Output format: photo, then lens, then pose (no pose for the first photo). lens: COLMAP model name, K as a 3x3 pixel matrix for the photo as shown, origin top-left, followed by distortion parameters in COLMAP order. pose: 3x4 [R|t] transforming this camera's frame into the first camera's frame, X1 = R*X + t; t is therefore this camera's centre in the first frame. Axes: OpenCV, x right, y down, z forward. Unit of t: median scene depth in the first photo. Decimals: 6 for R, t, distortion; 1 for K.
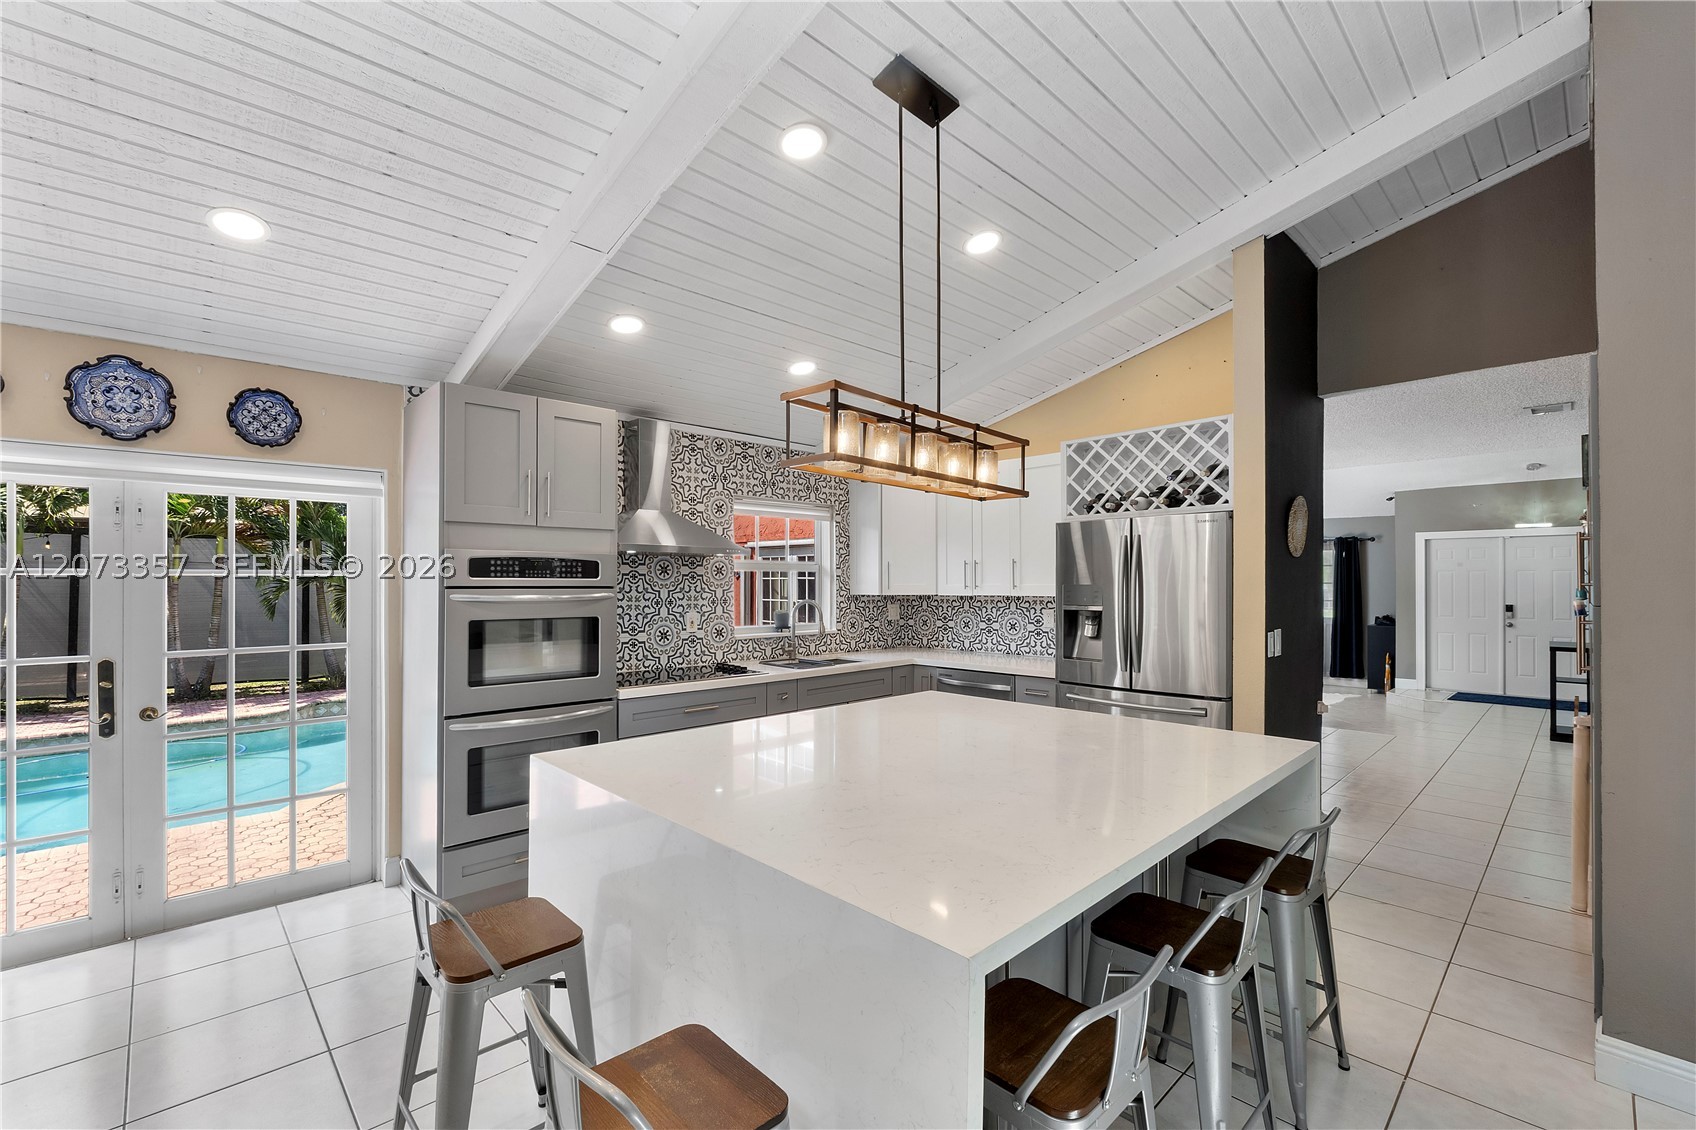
lens RADIAL K [[723.4, 0, 826.5], [0, 723.4, 575.1], [0, 0, 1]] dist [-0.007698, -0.000492]
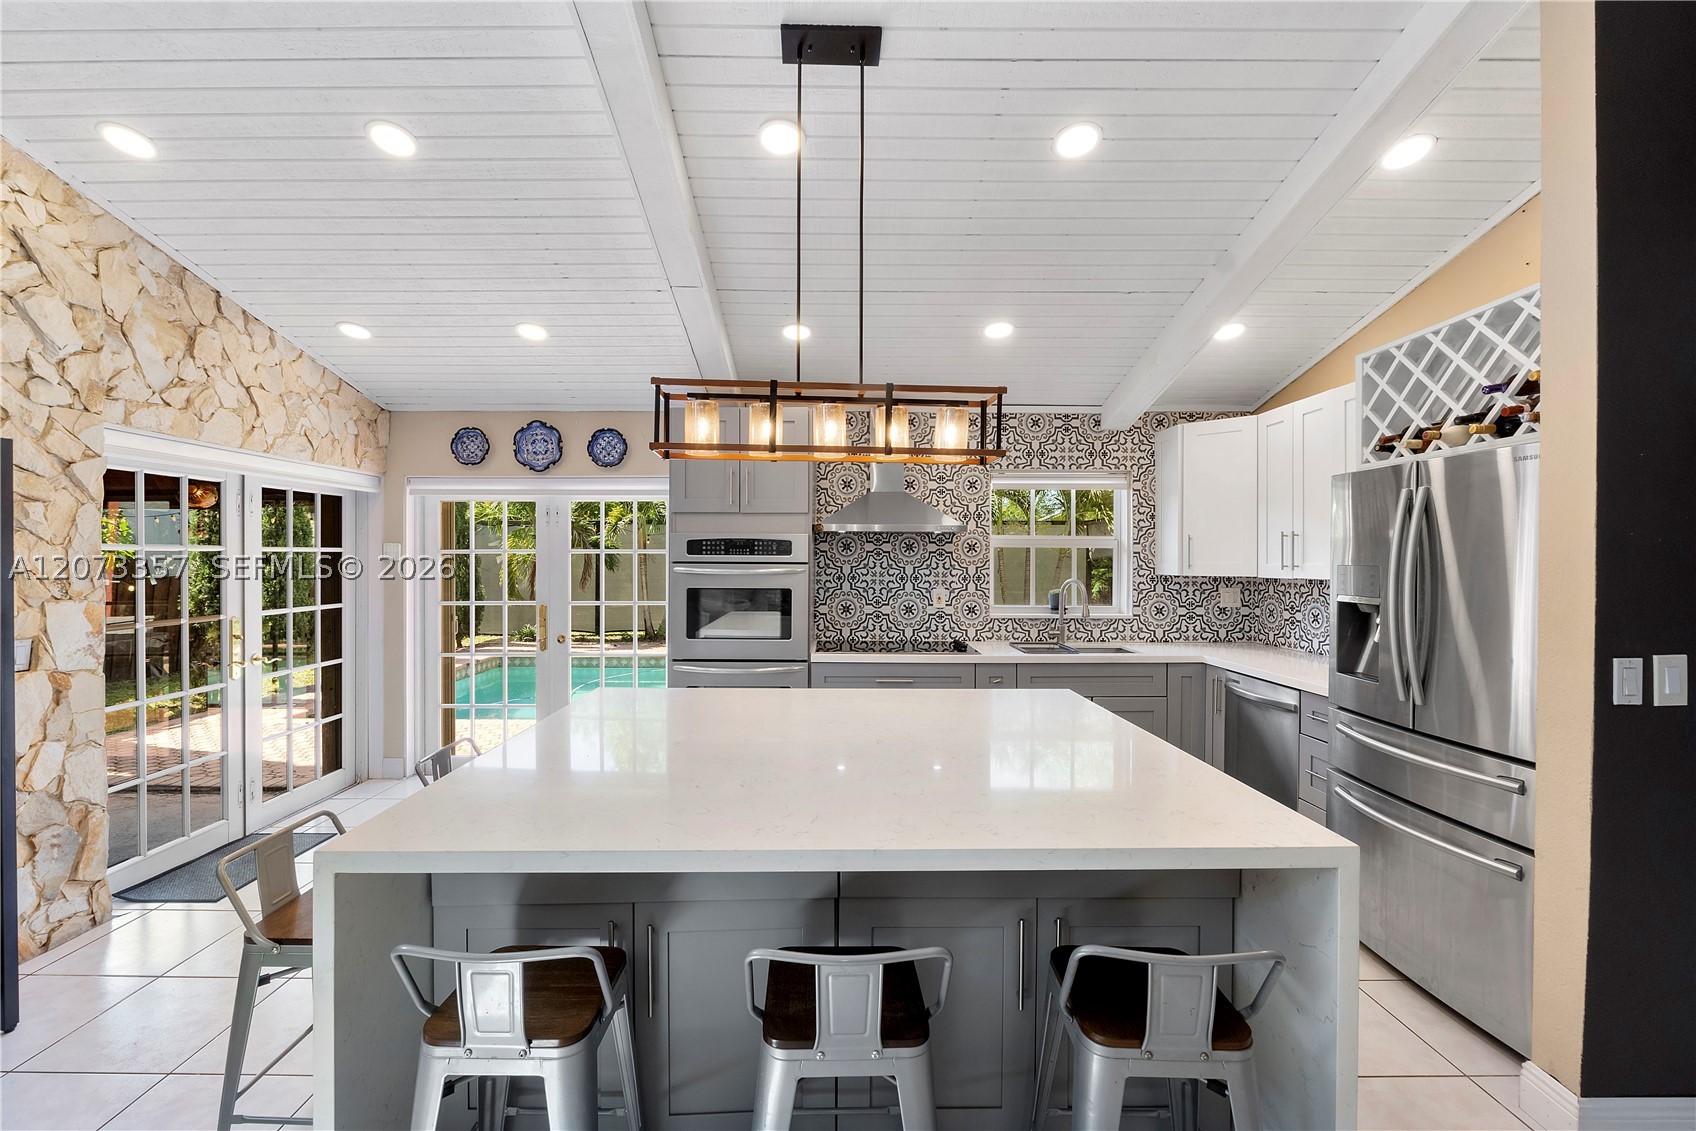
lens RADIAL K [[723.4, 0, 836.2], [0, 723.4, 568.5], [0, 0, 1]] dist [-0.007698, -0.000492]
pose [[0.735328, 0.010699, -0.677627, 0.430526], [0.003469, 0.999803, 0.019550, 0.002709], [0.677702, -0.016727, 0.735146, 0.158886]]
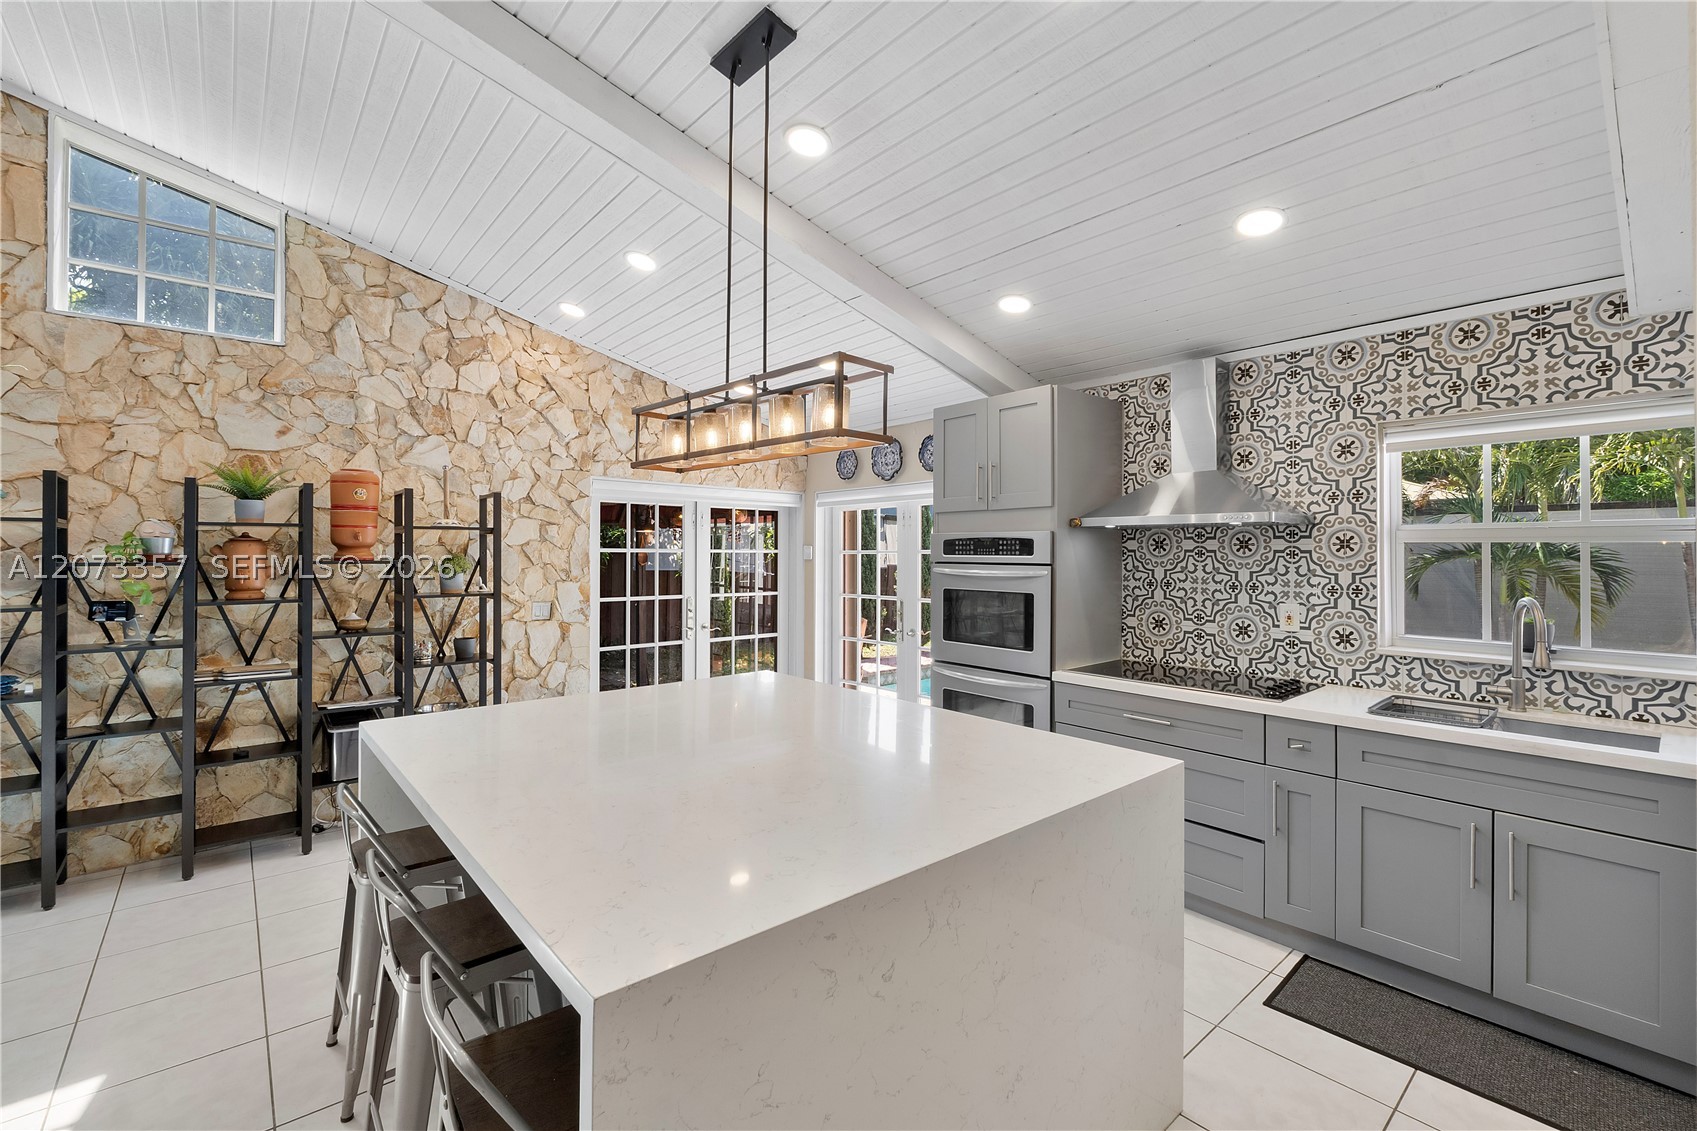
lens RADIAL K [[723.8, 0, 828.7], [0, 723.8, 551.0], [0, 0, 1]] dist [-0.007698, -0.000492]
pose [[-0.049972, -0.006790, -0.998728, 0.587447], [0.003179, 0.999971, -0.006957, 0.003666], [0.998746, -0.003522, -0.049948, 0.625250]]
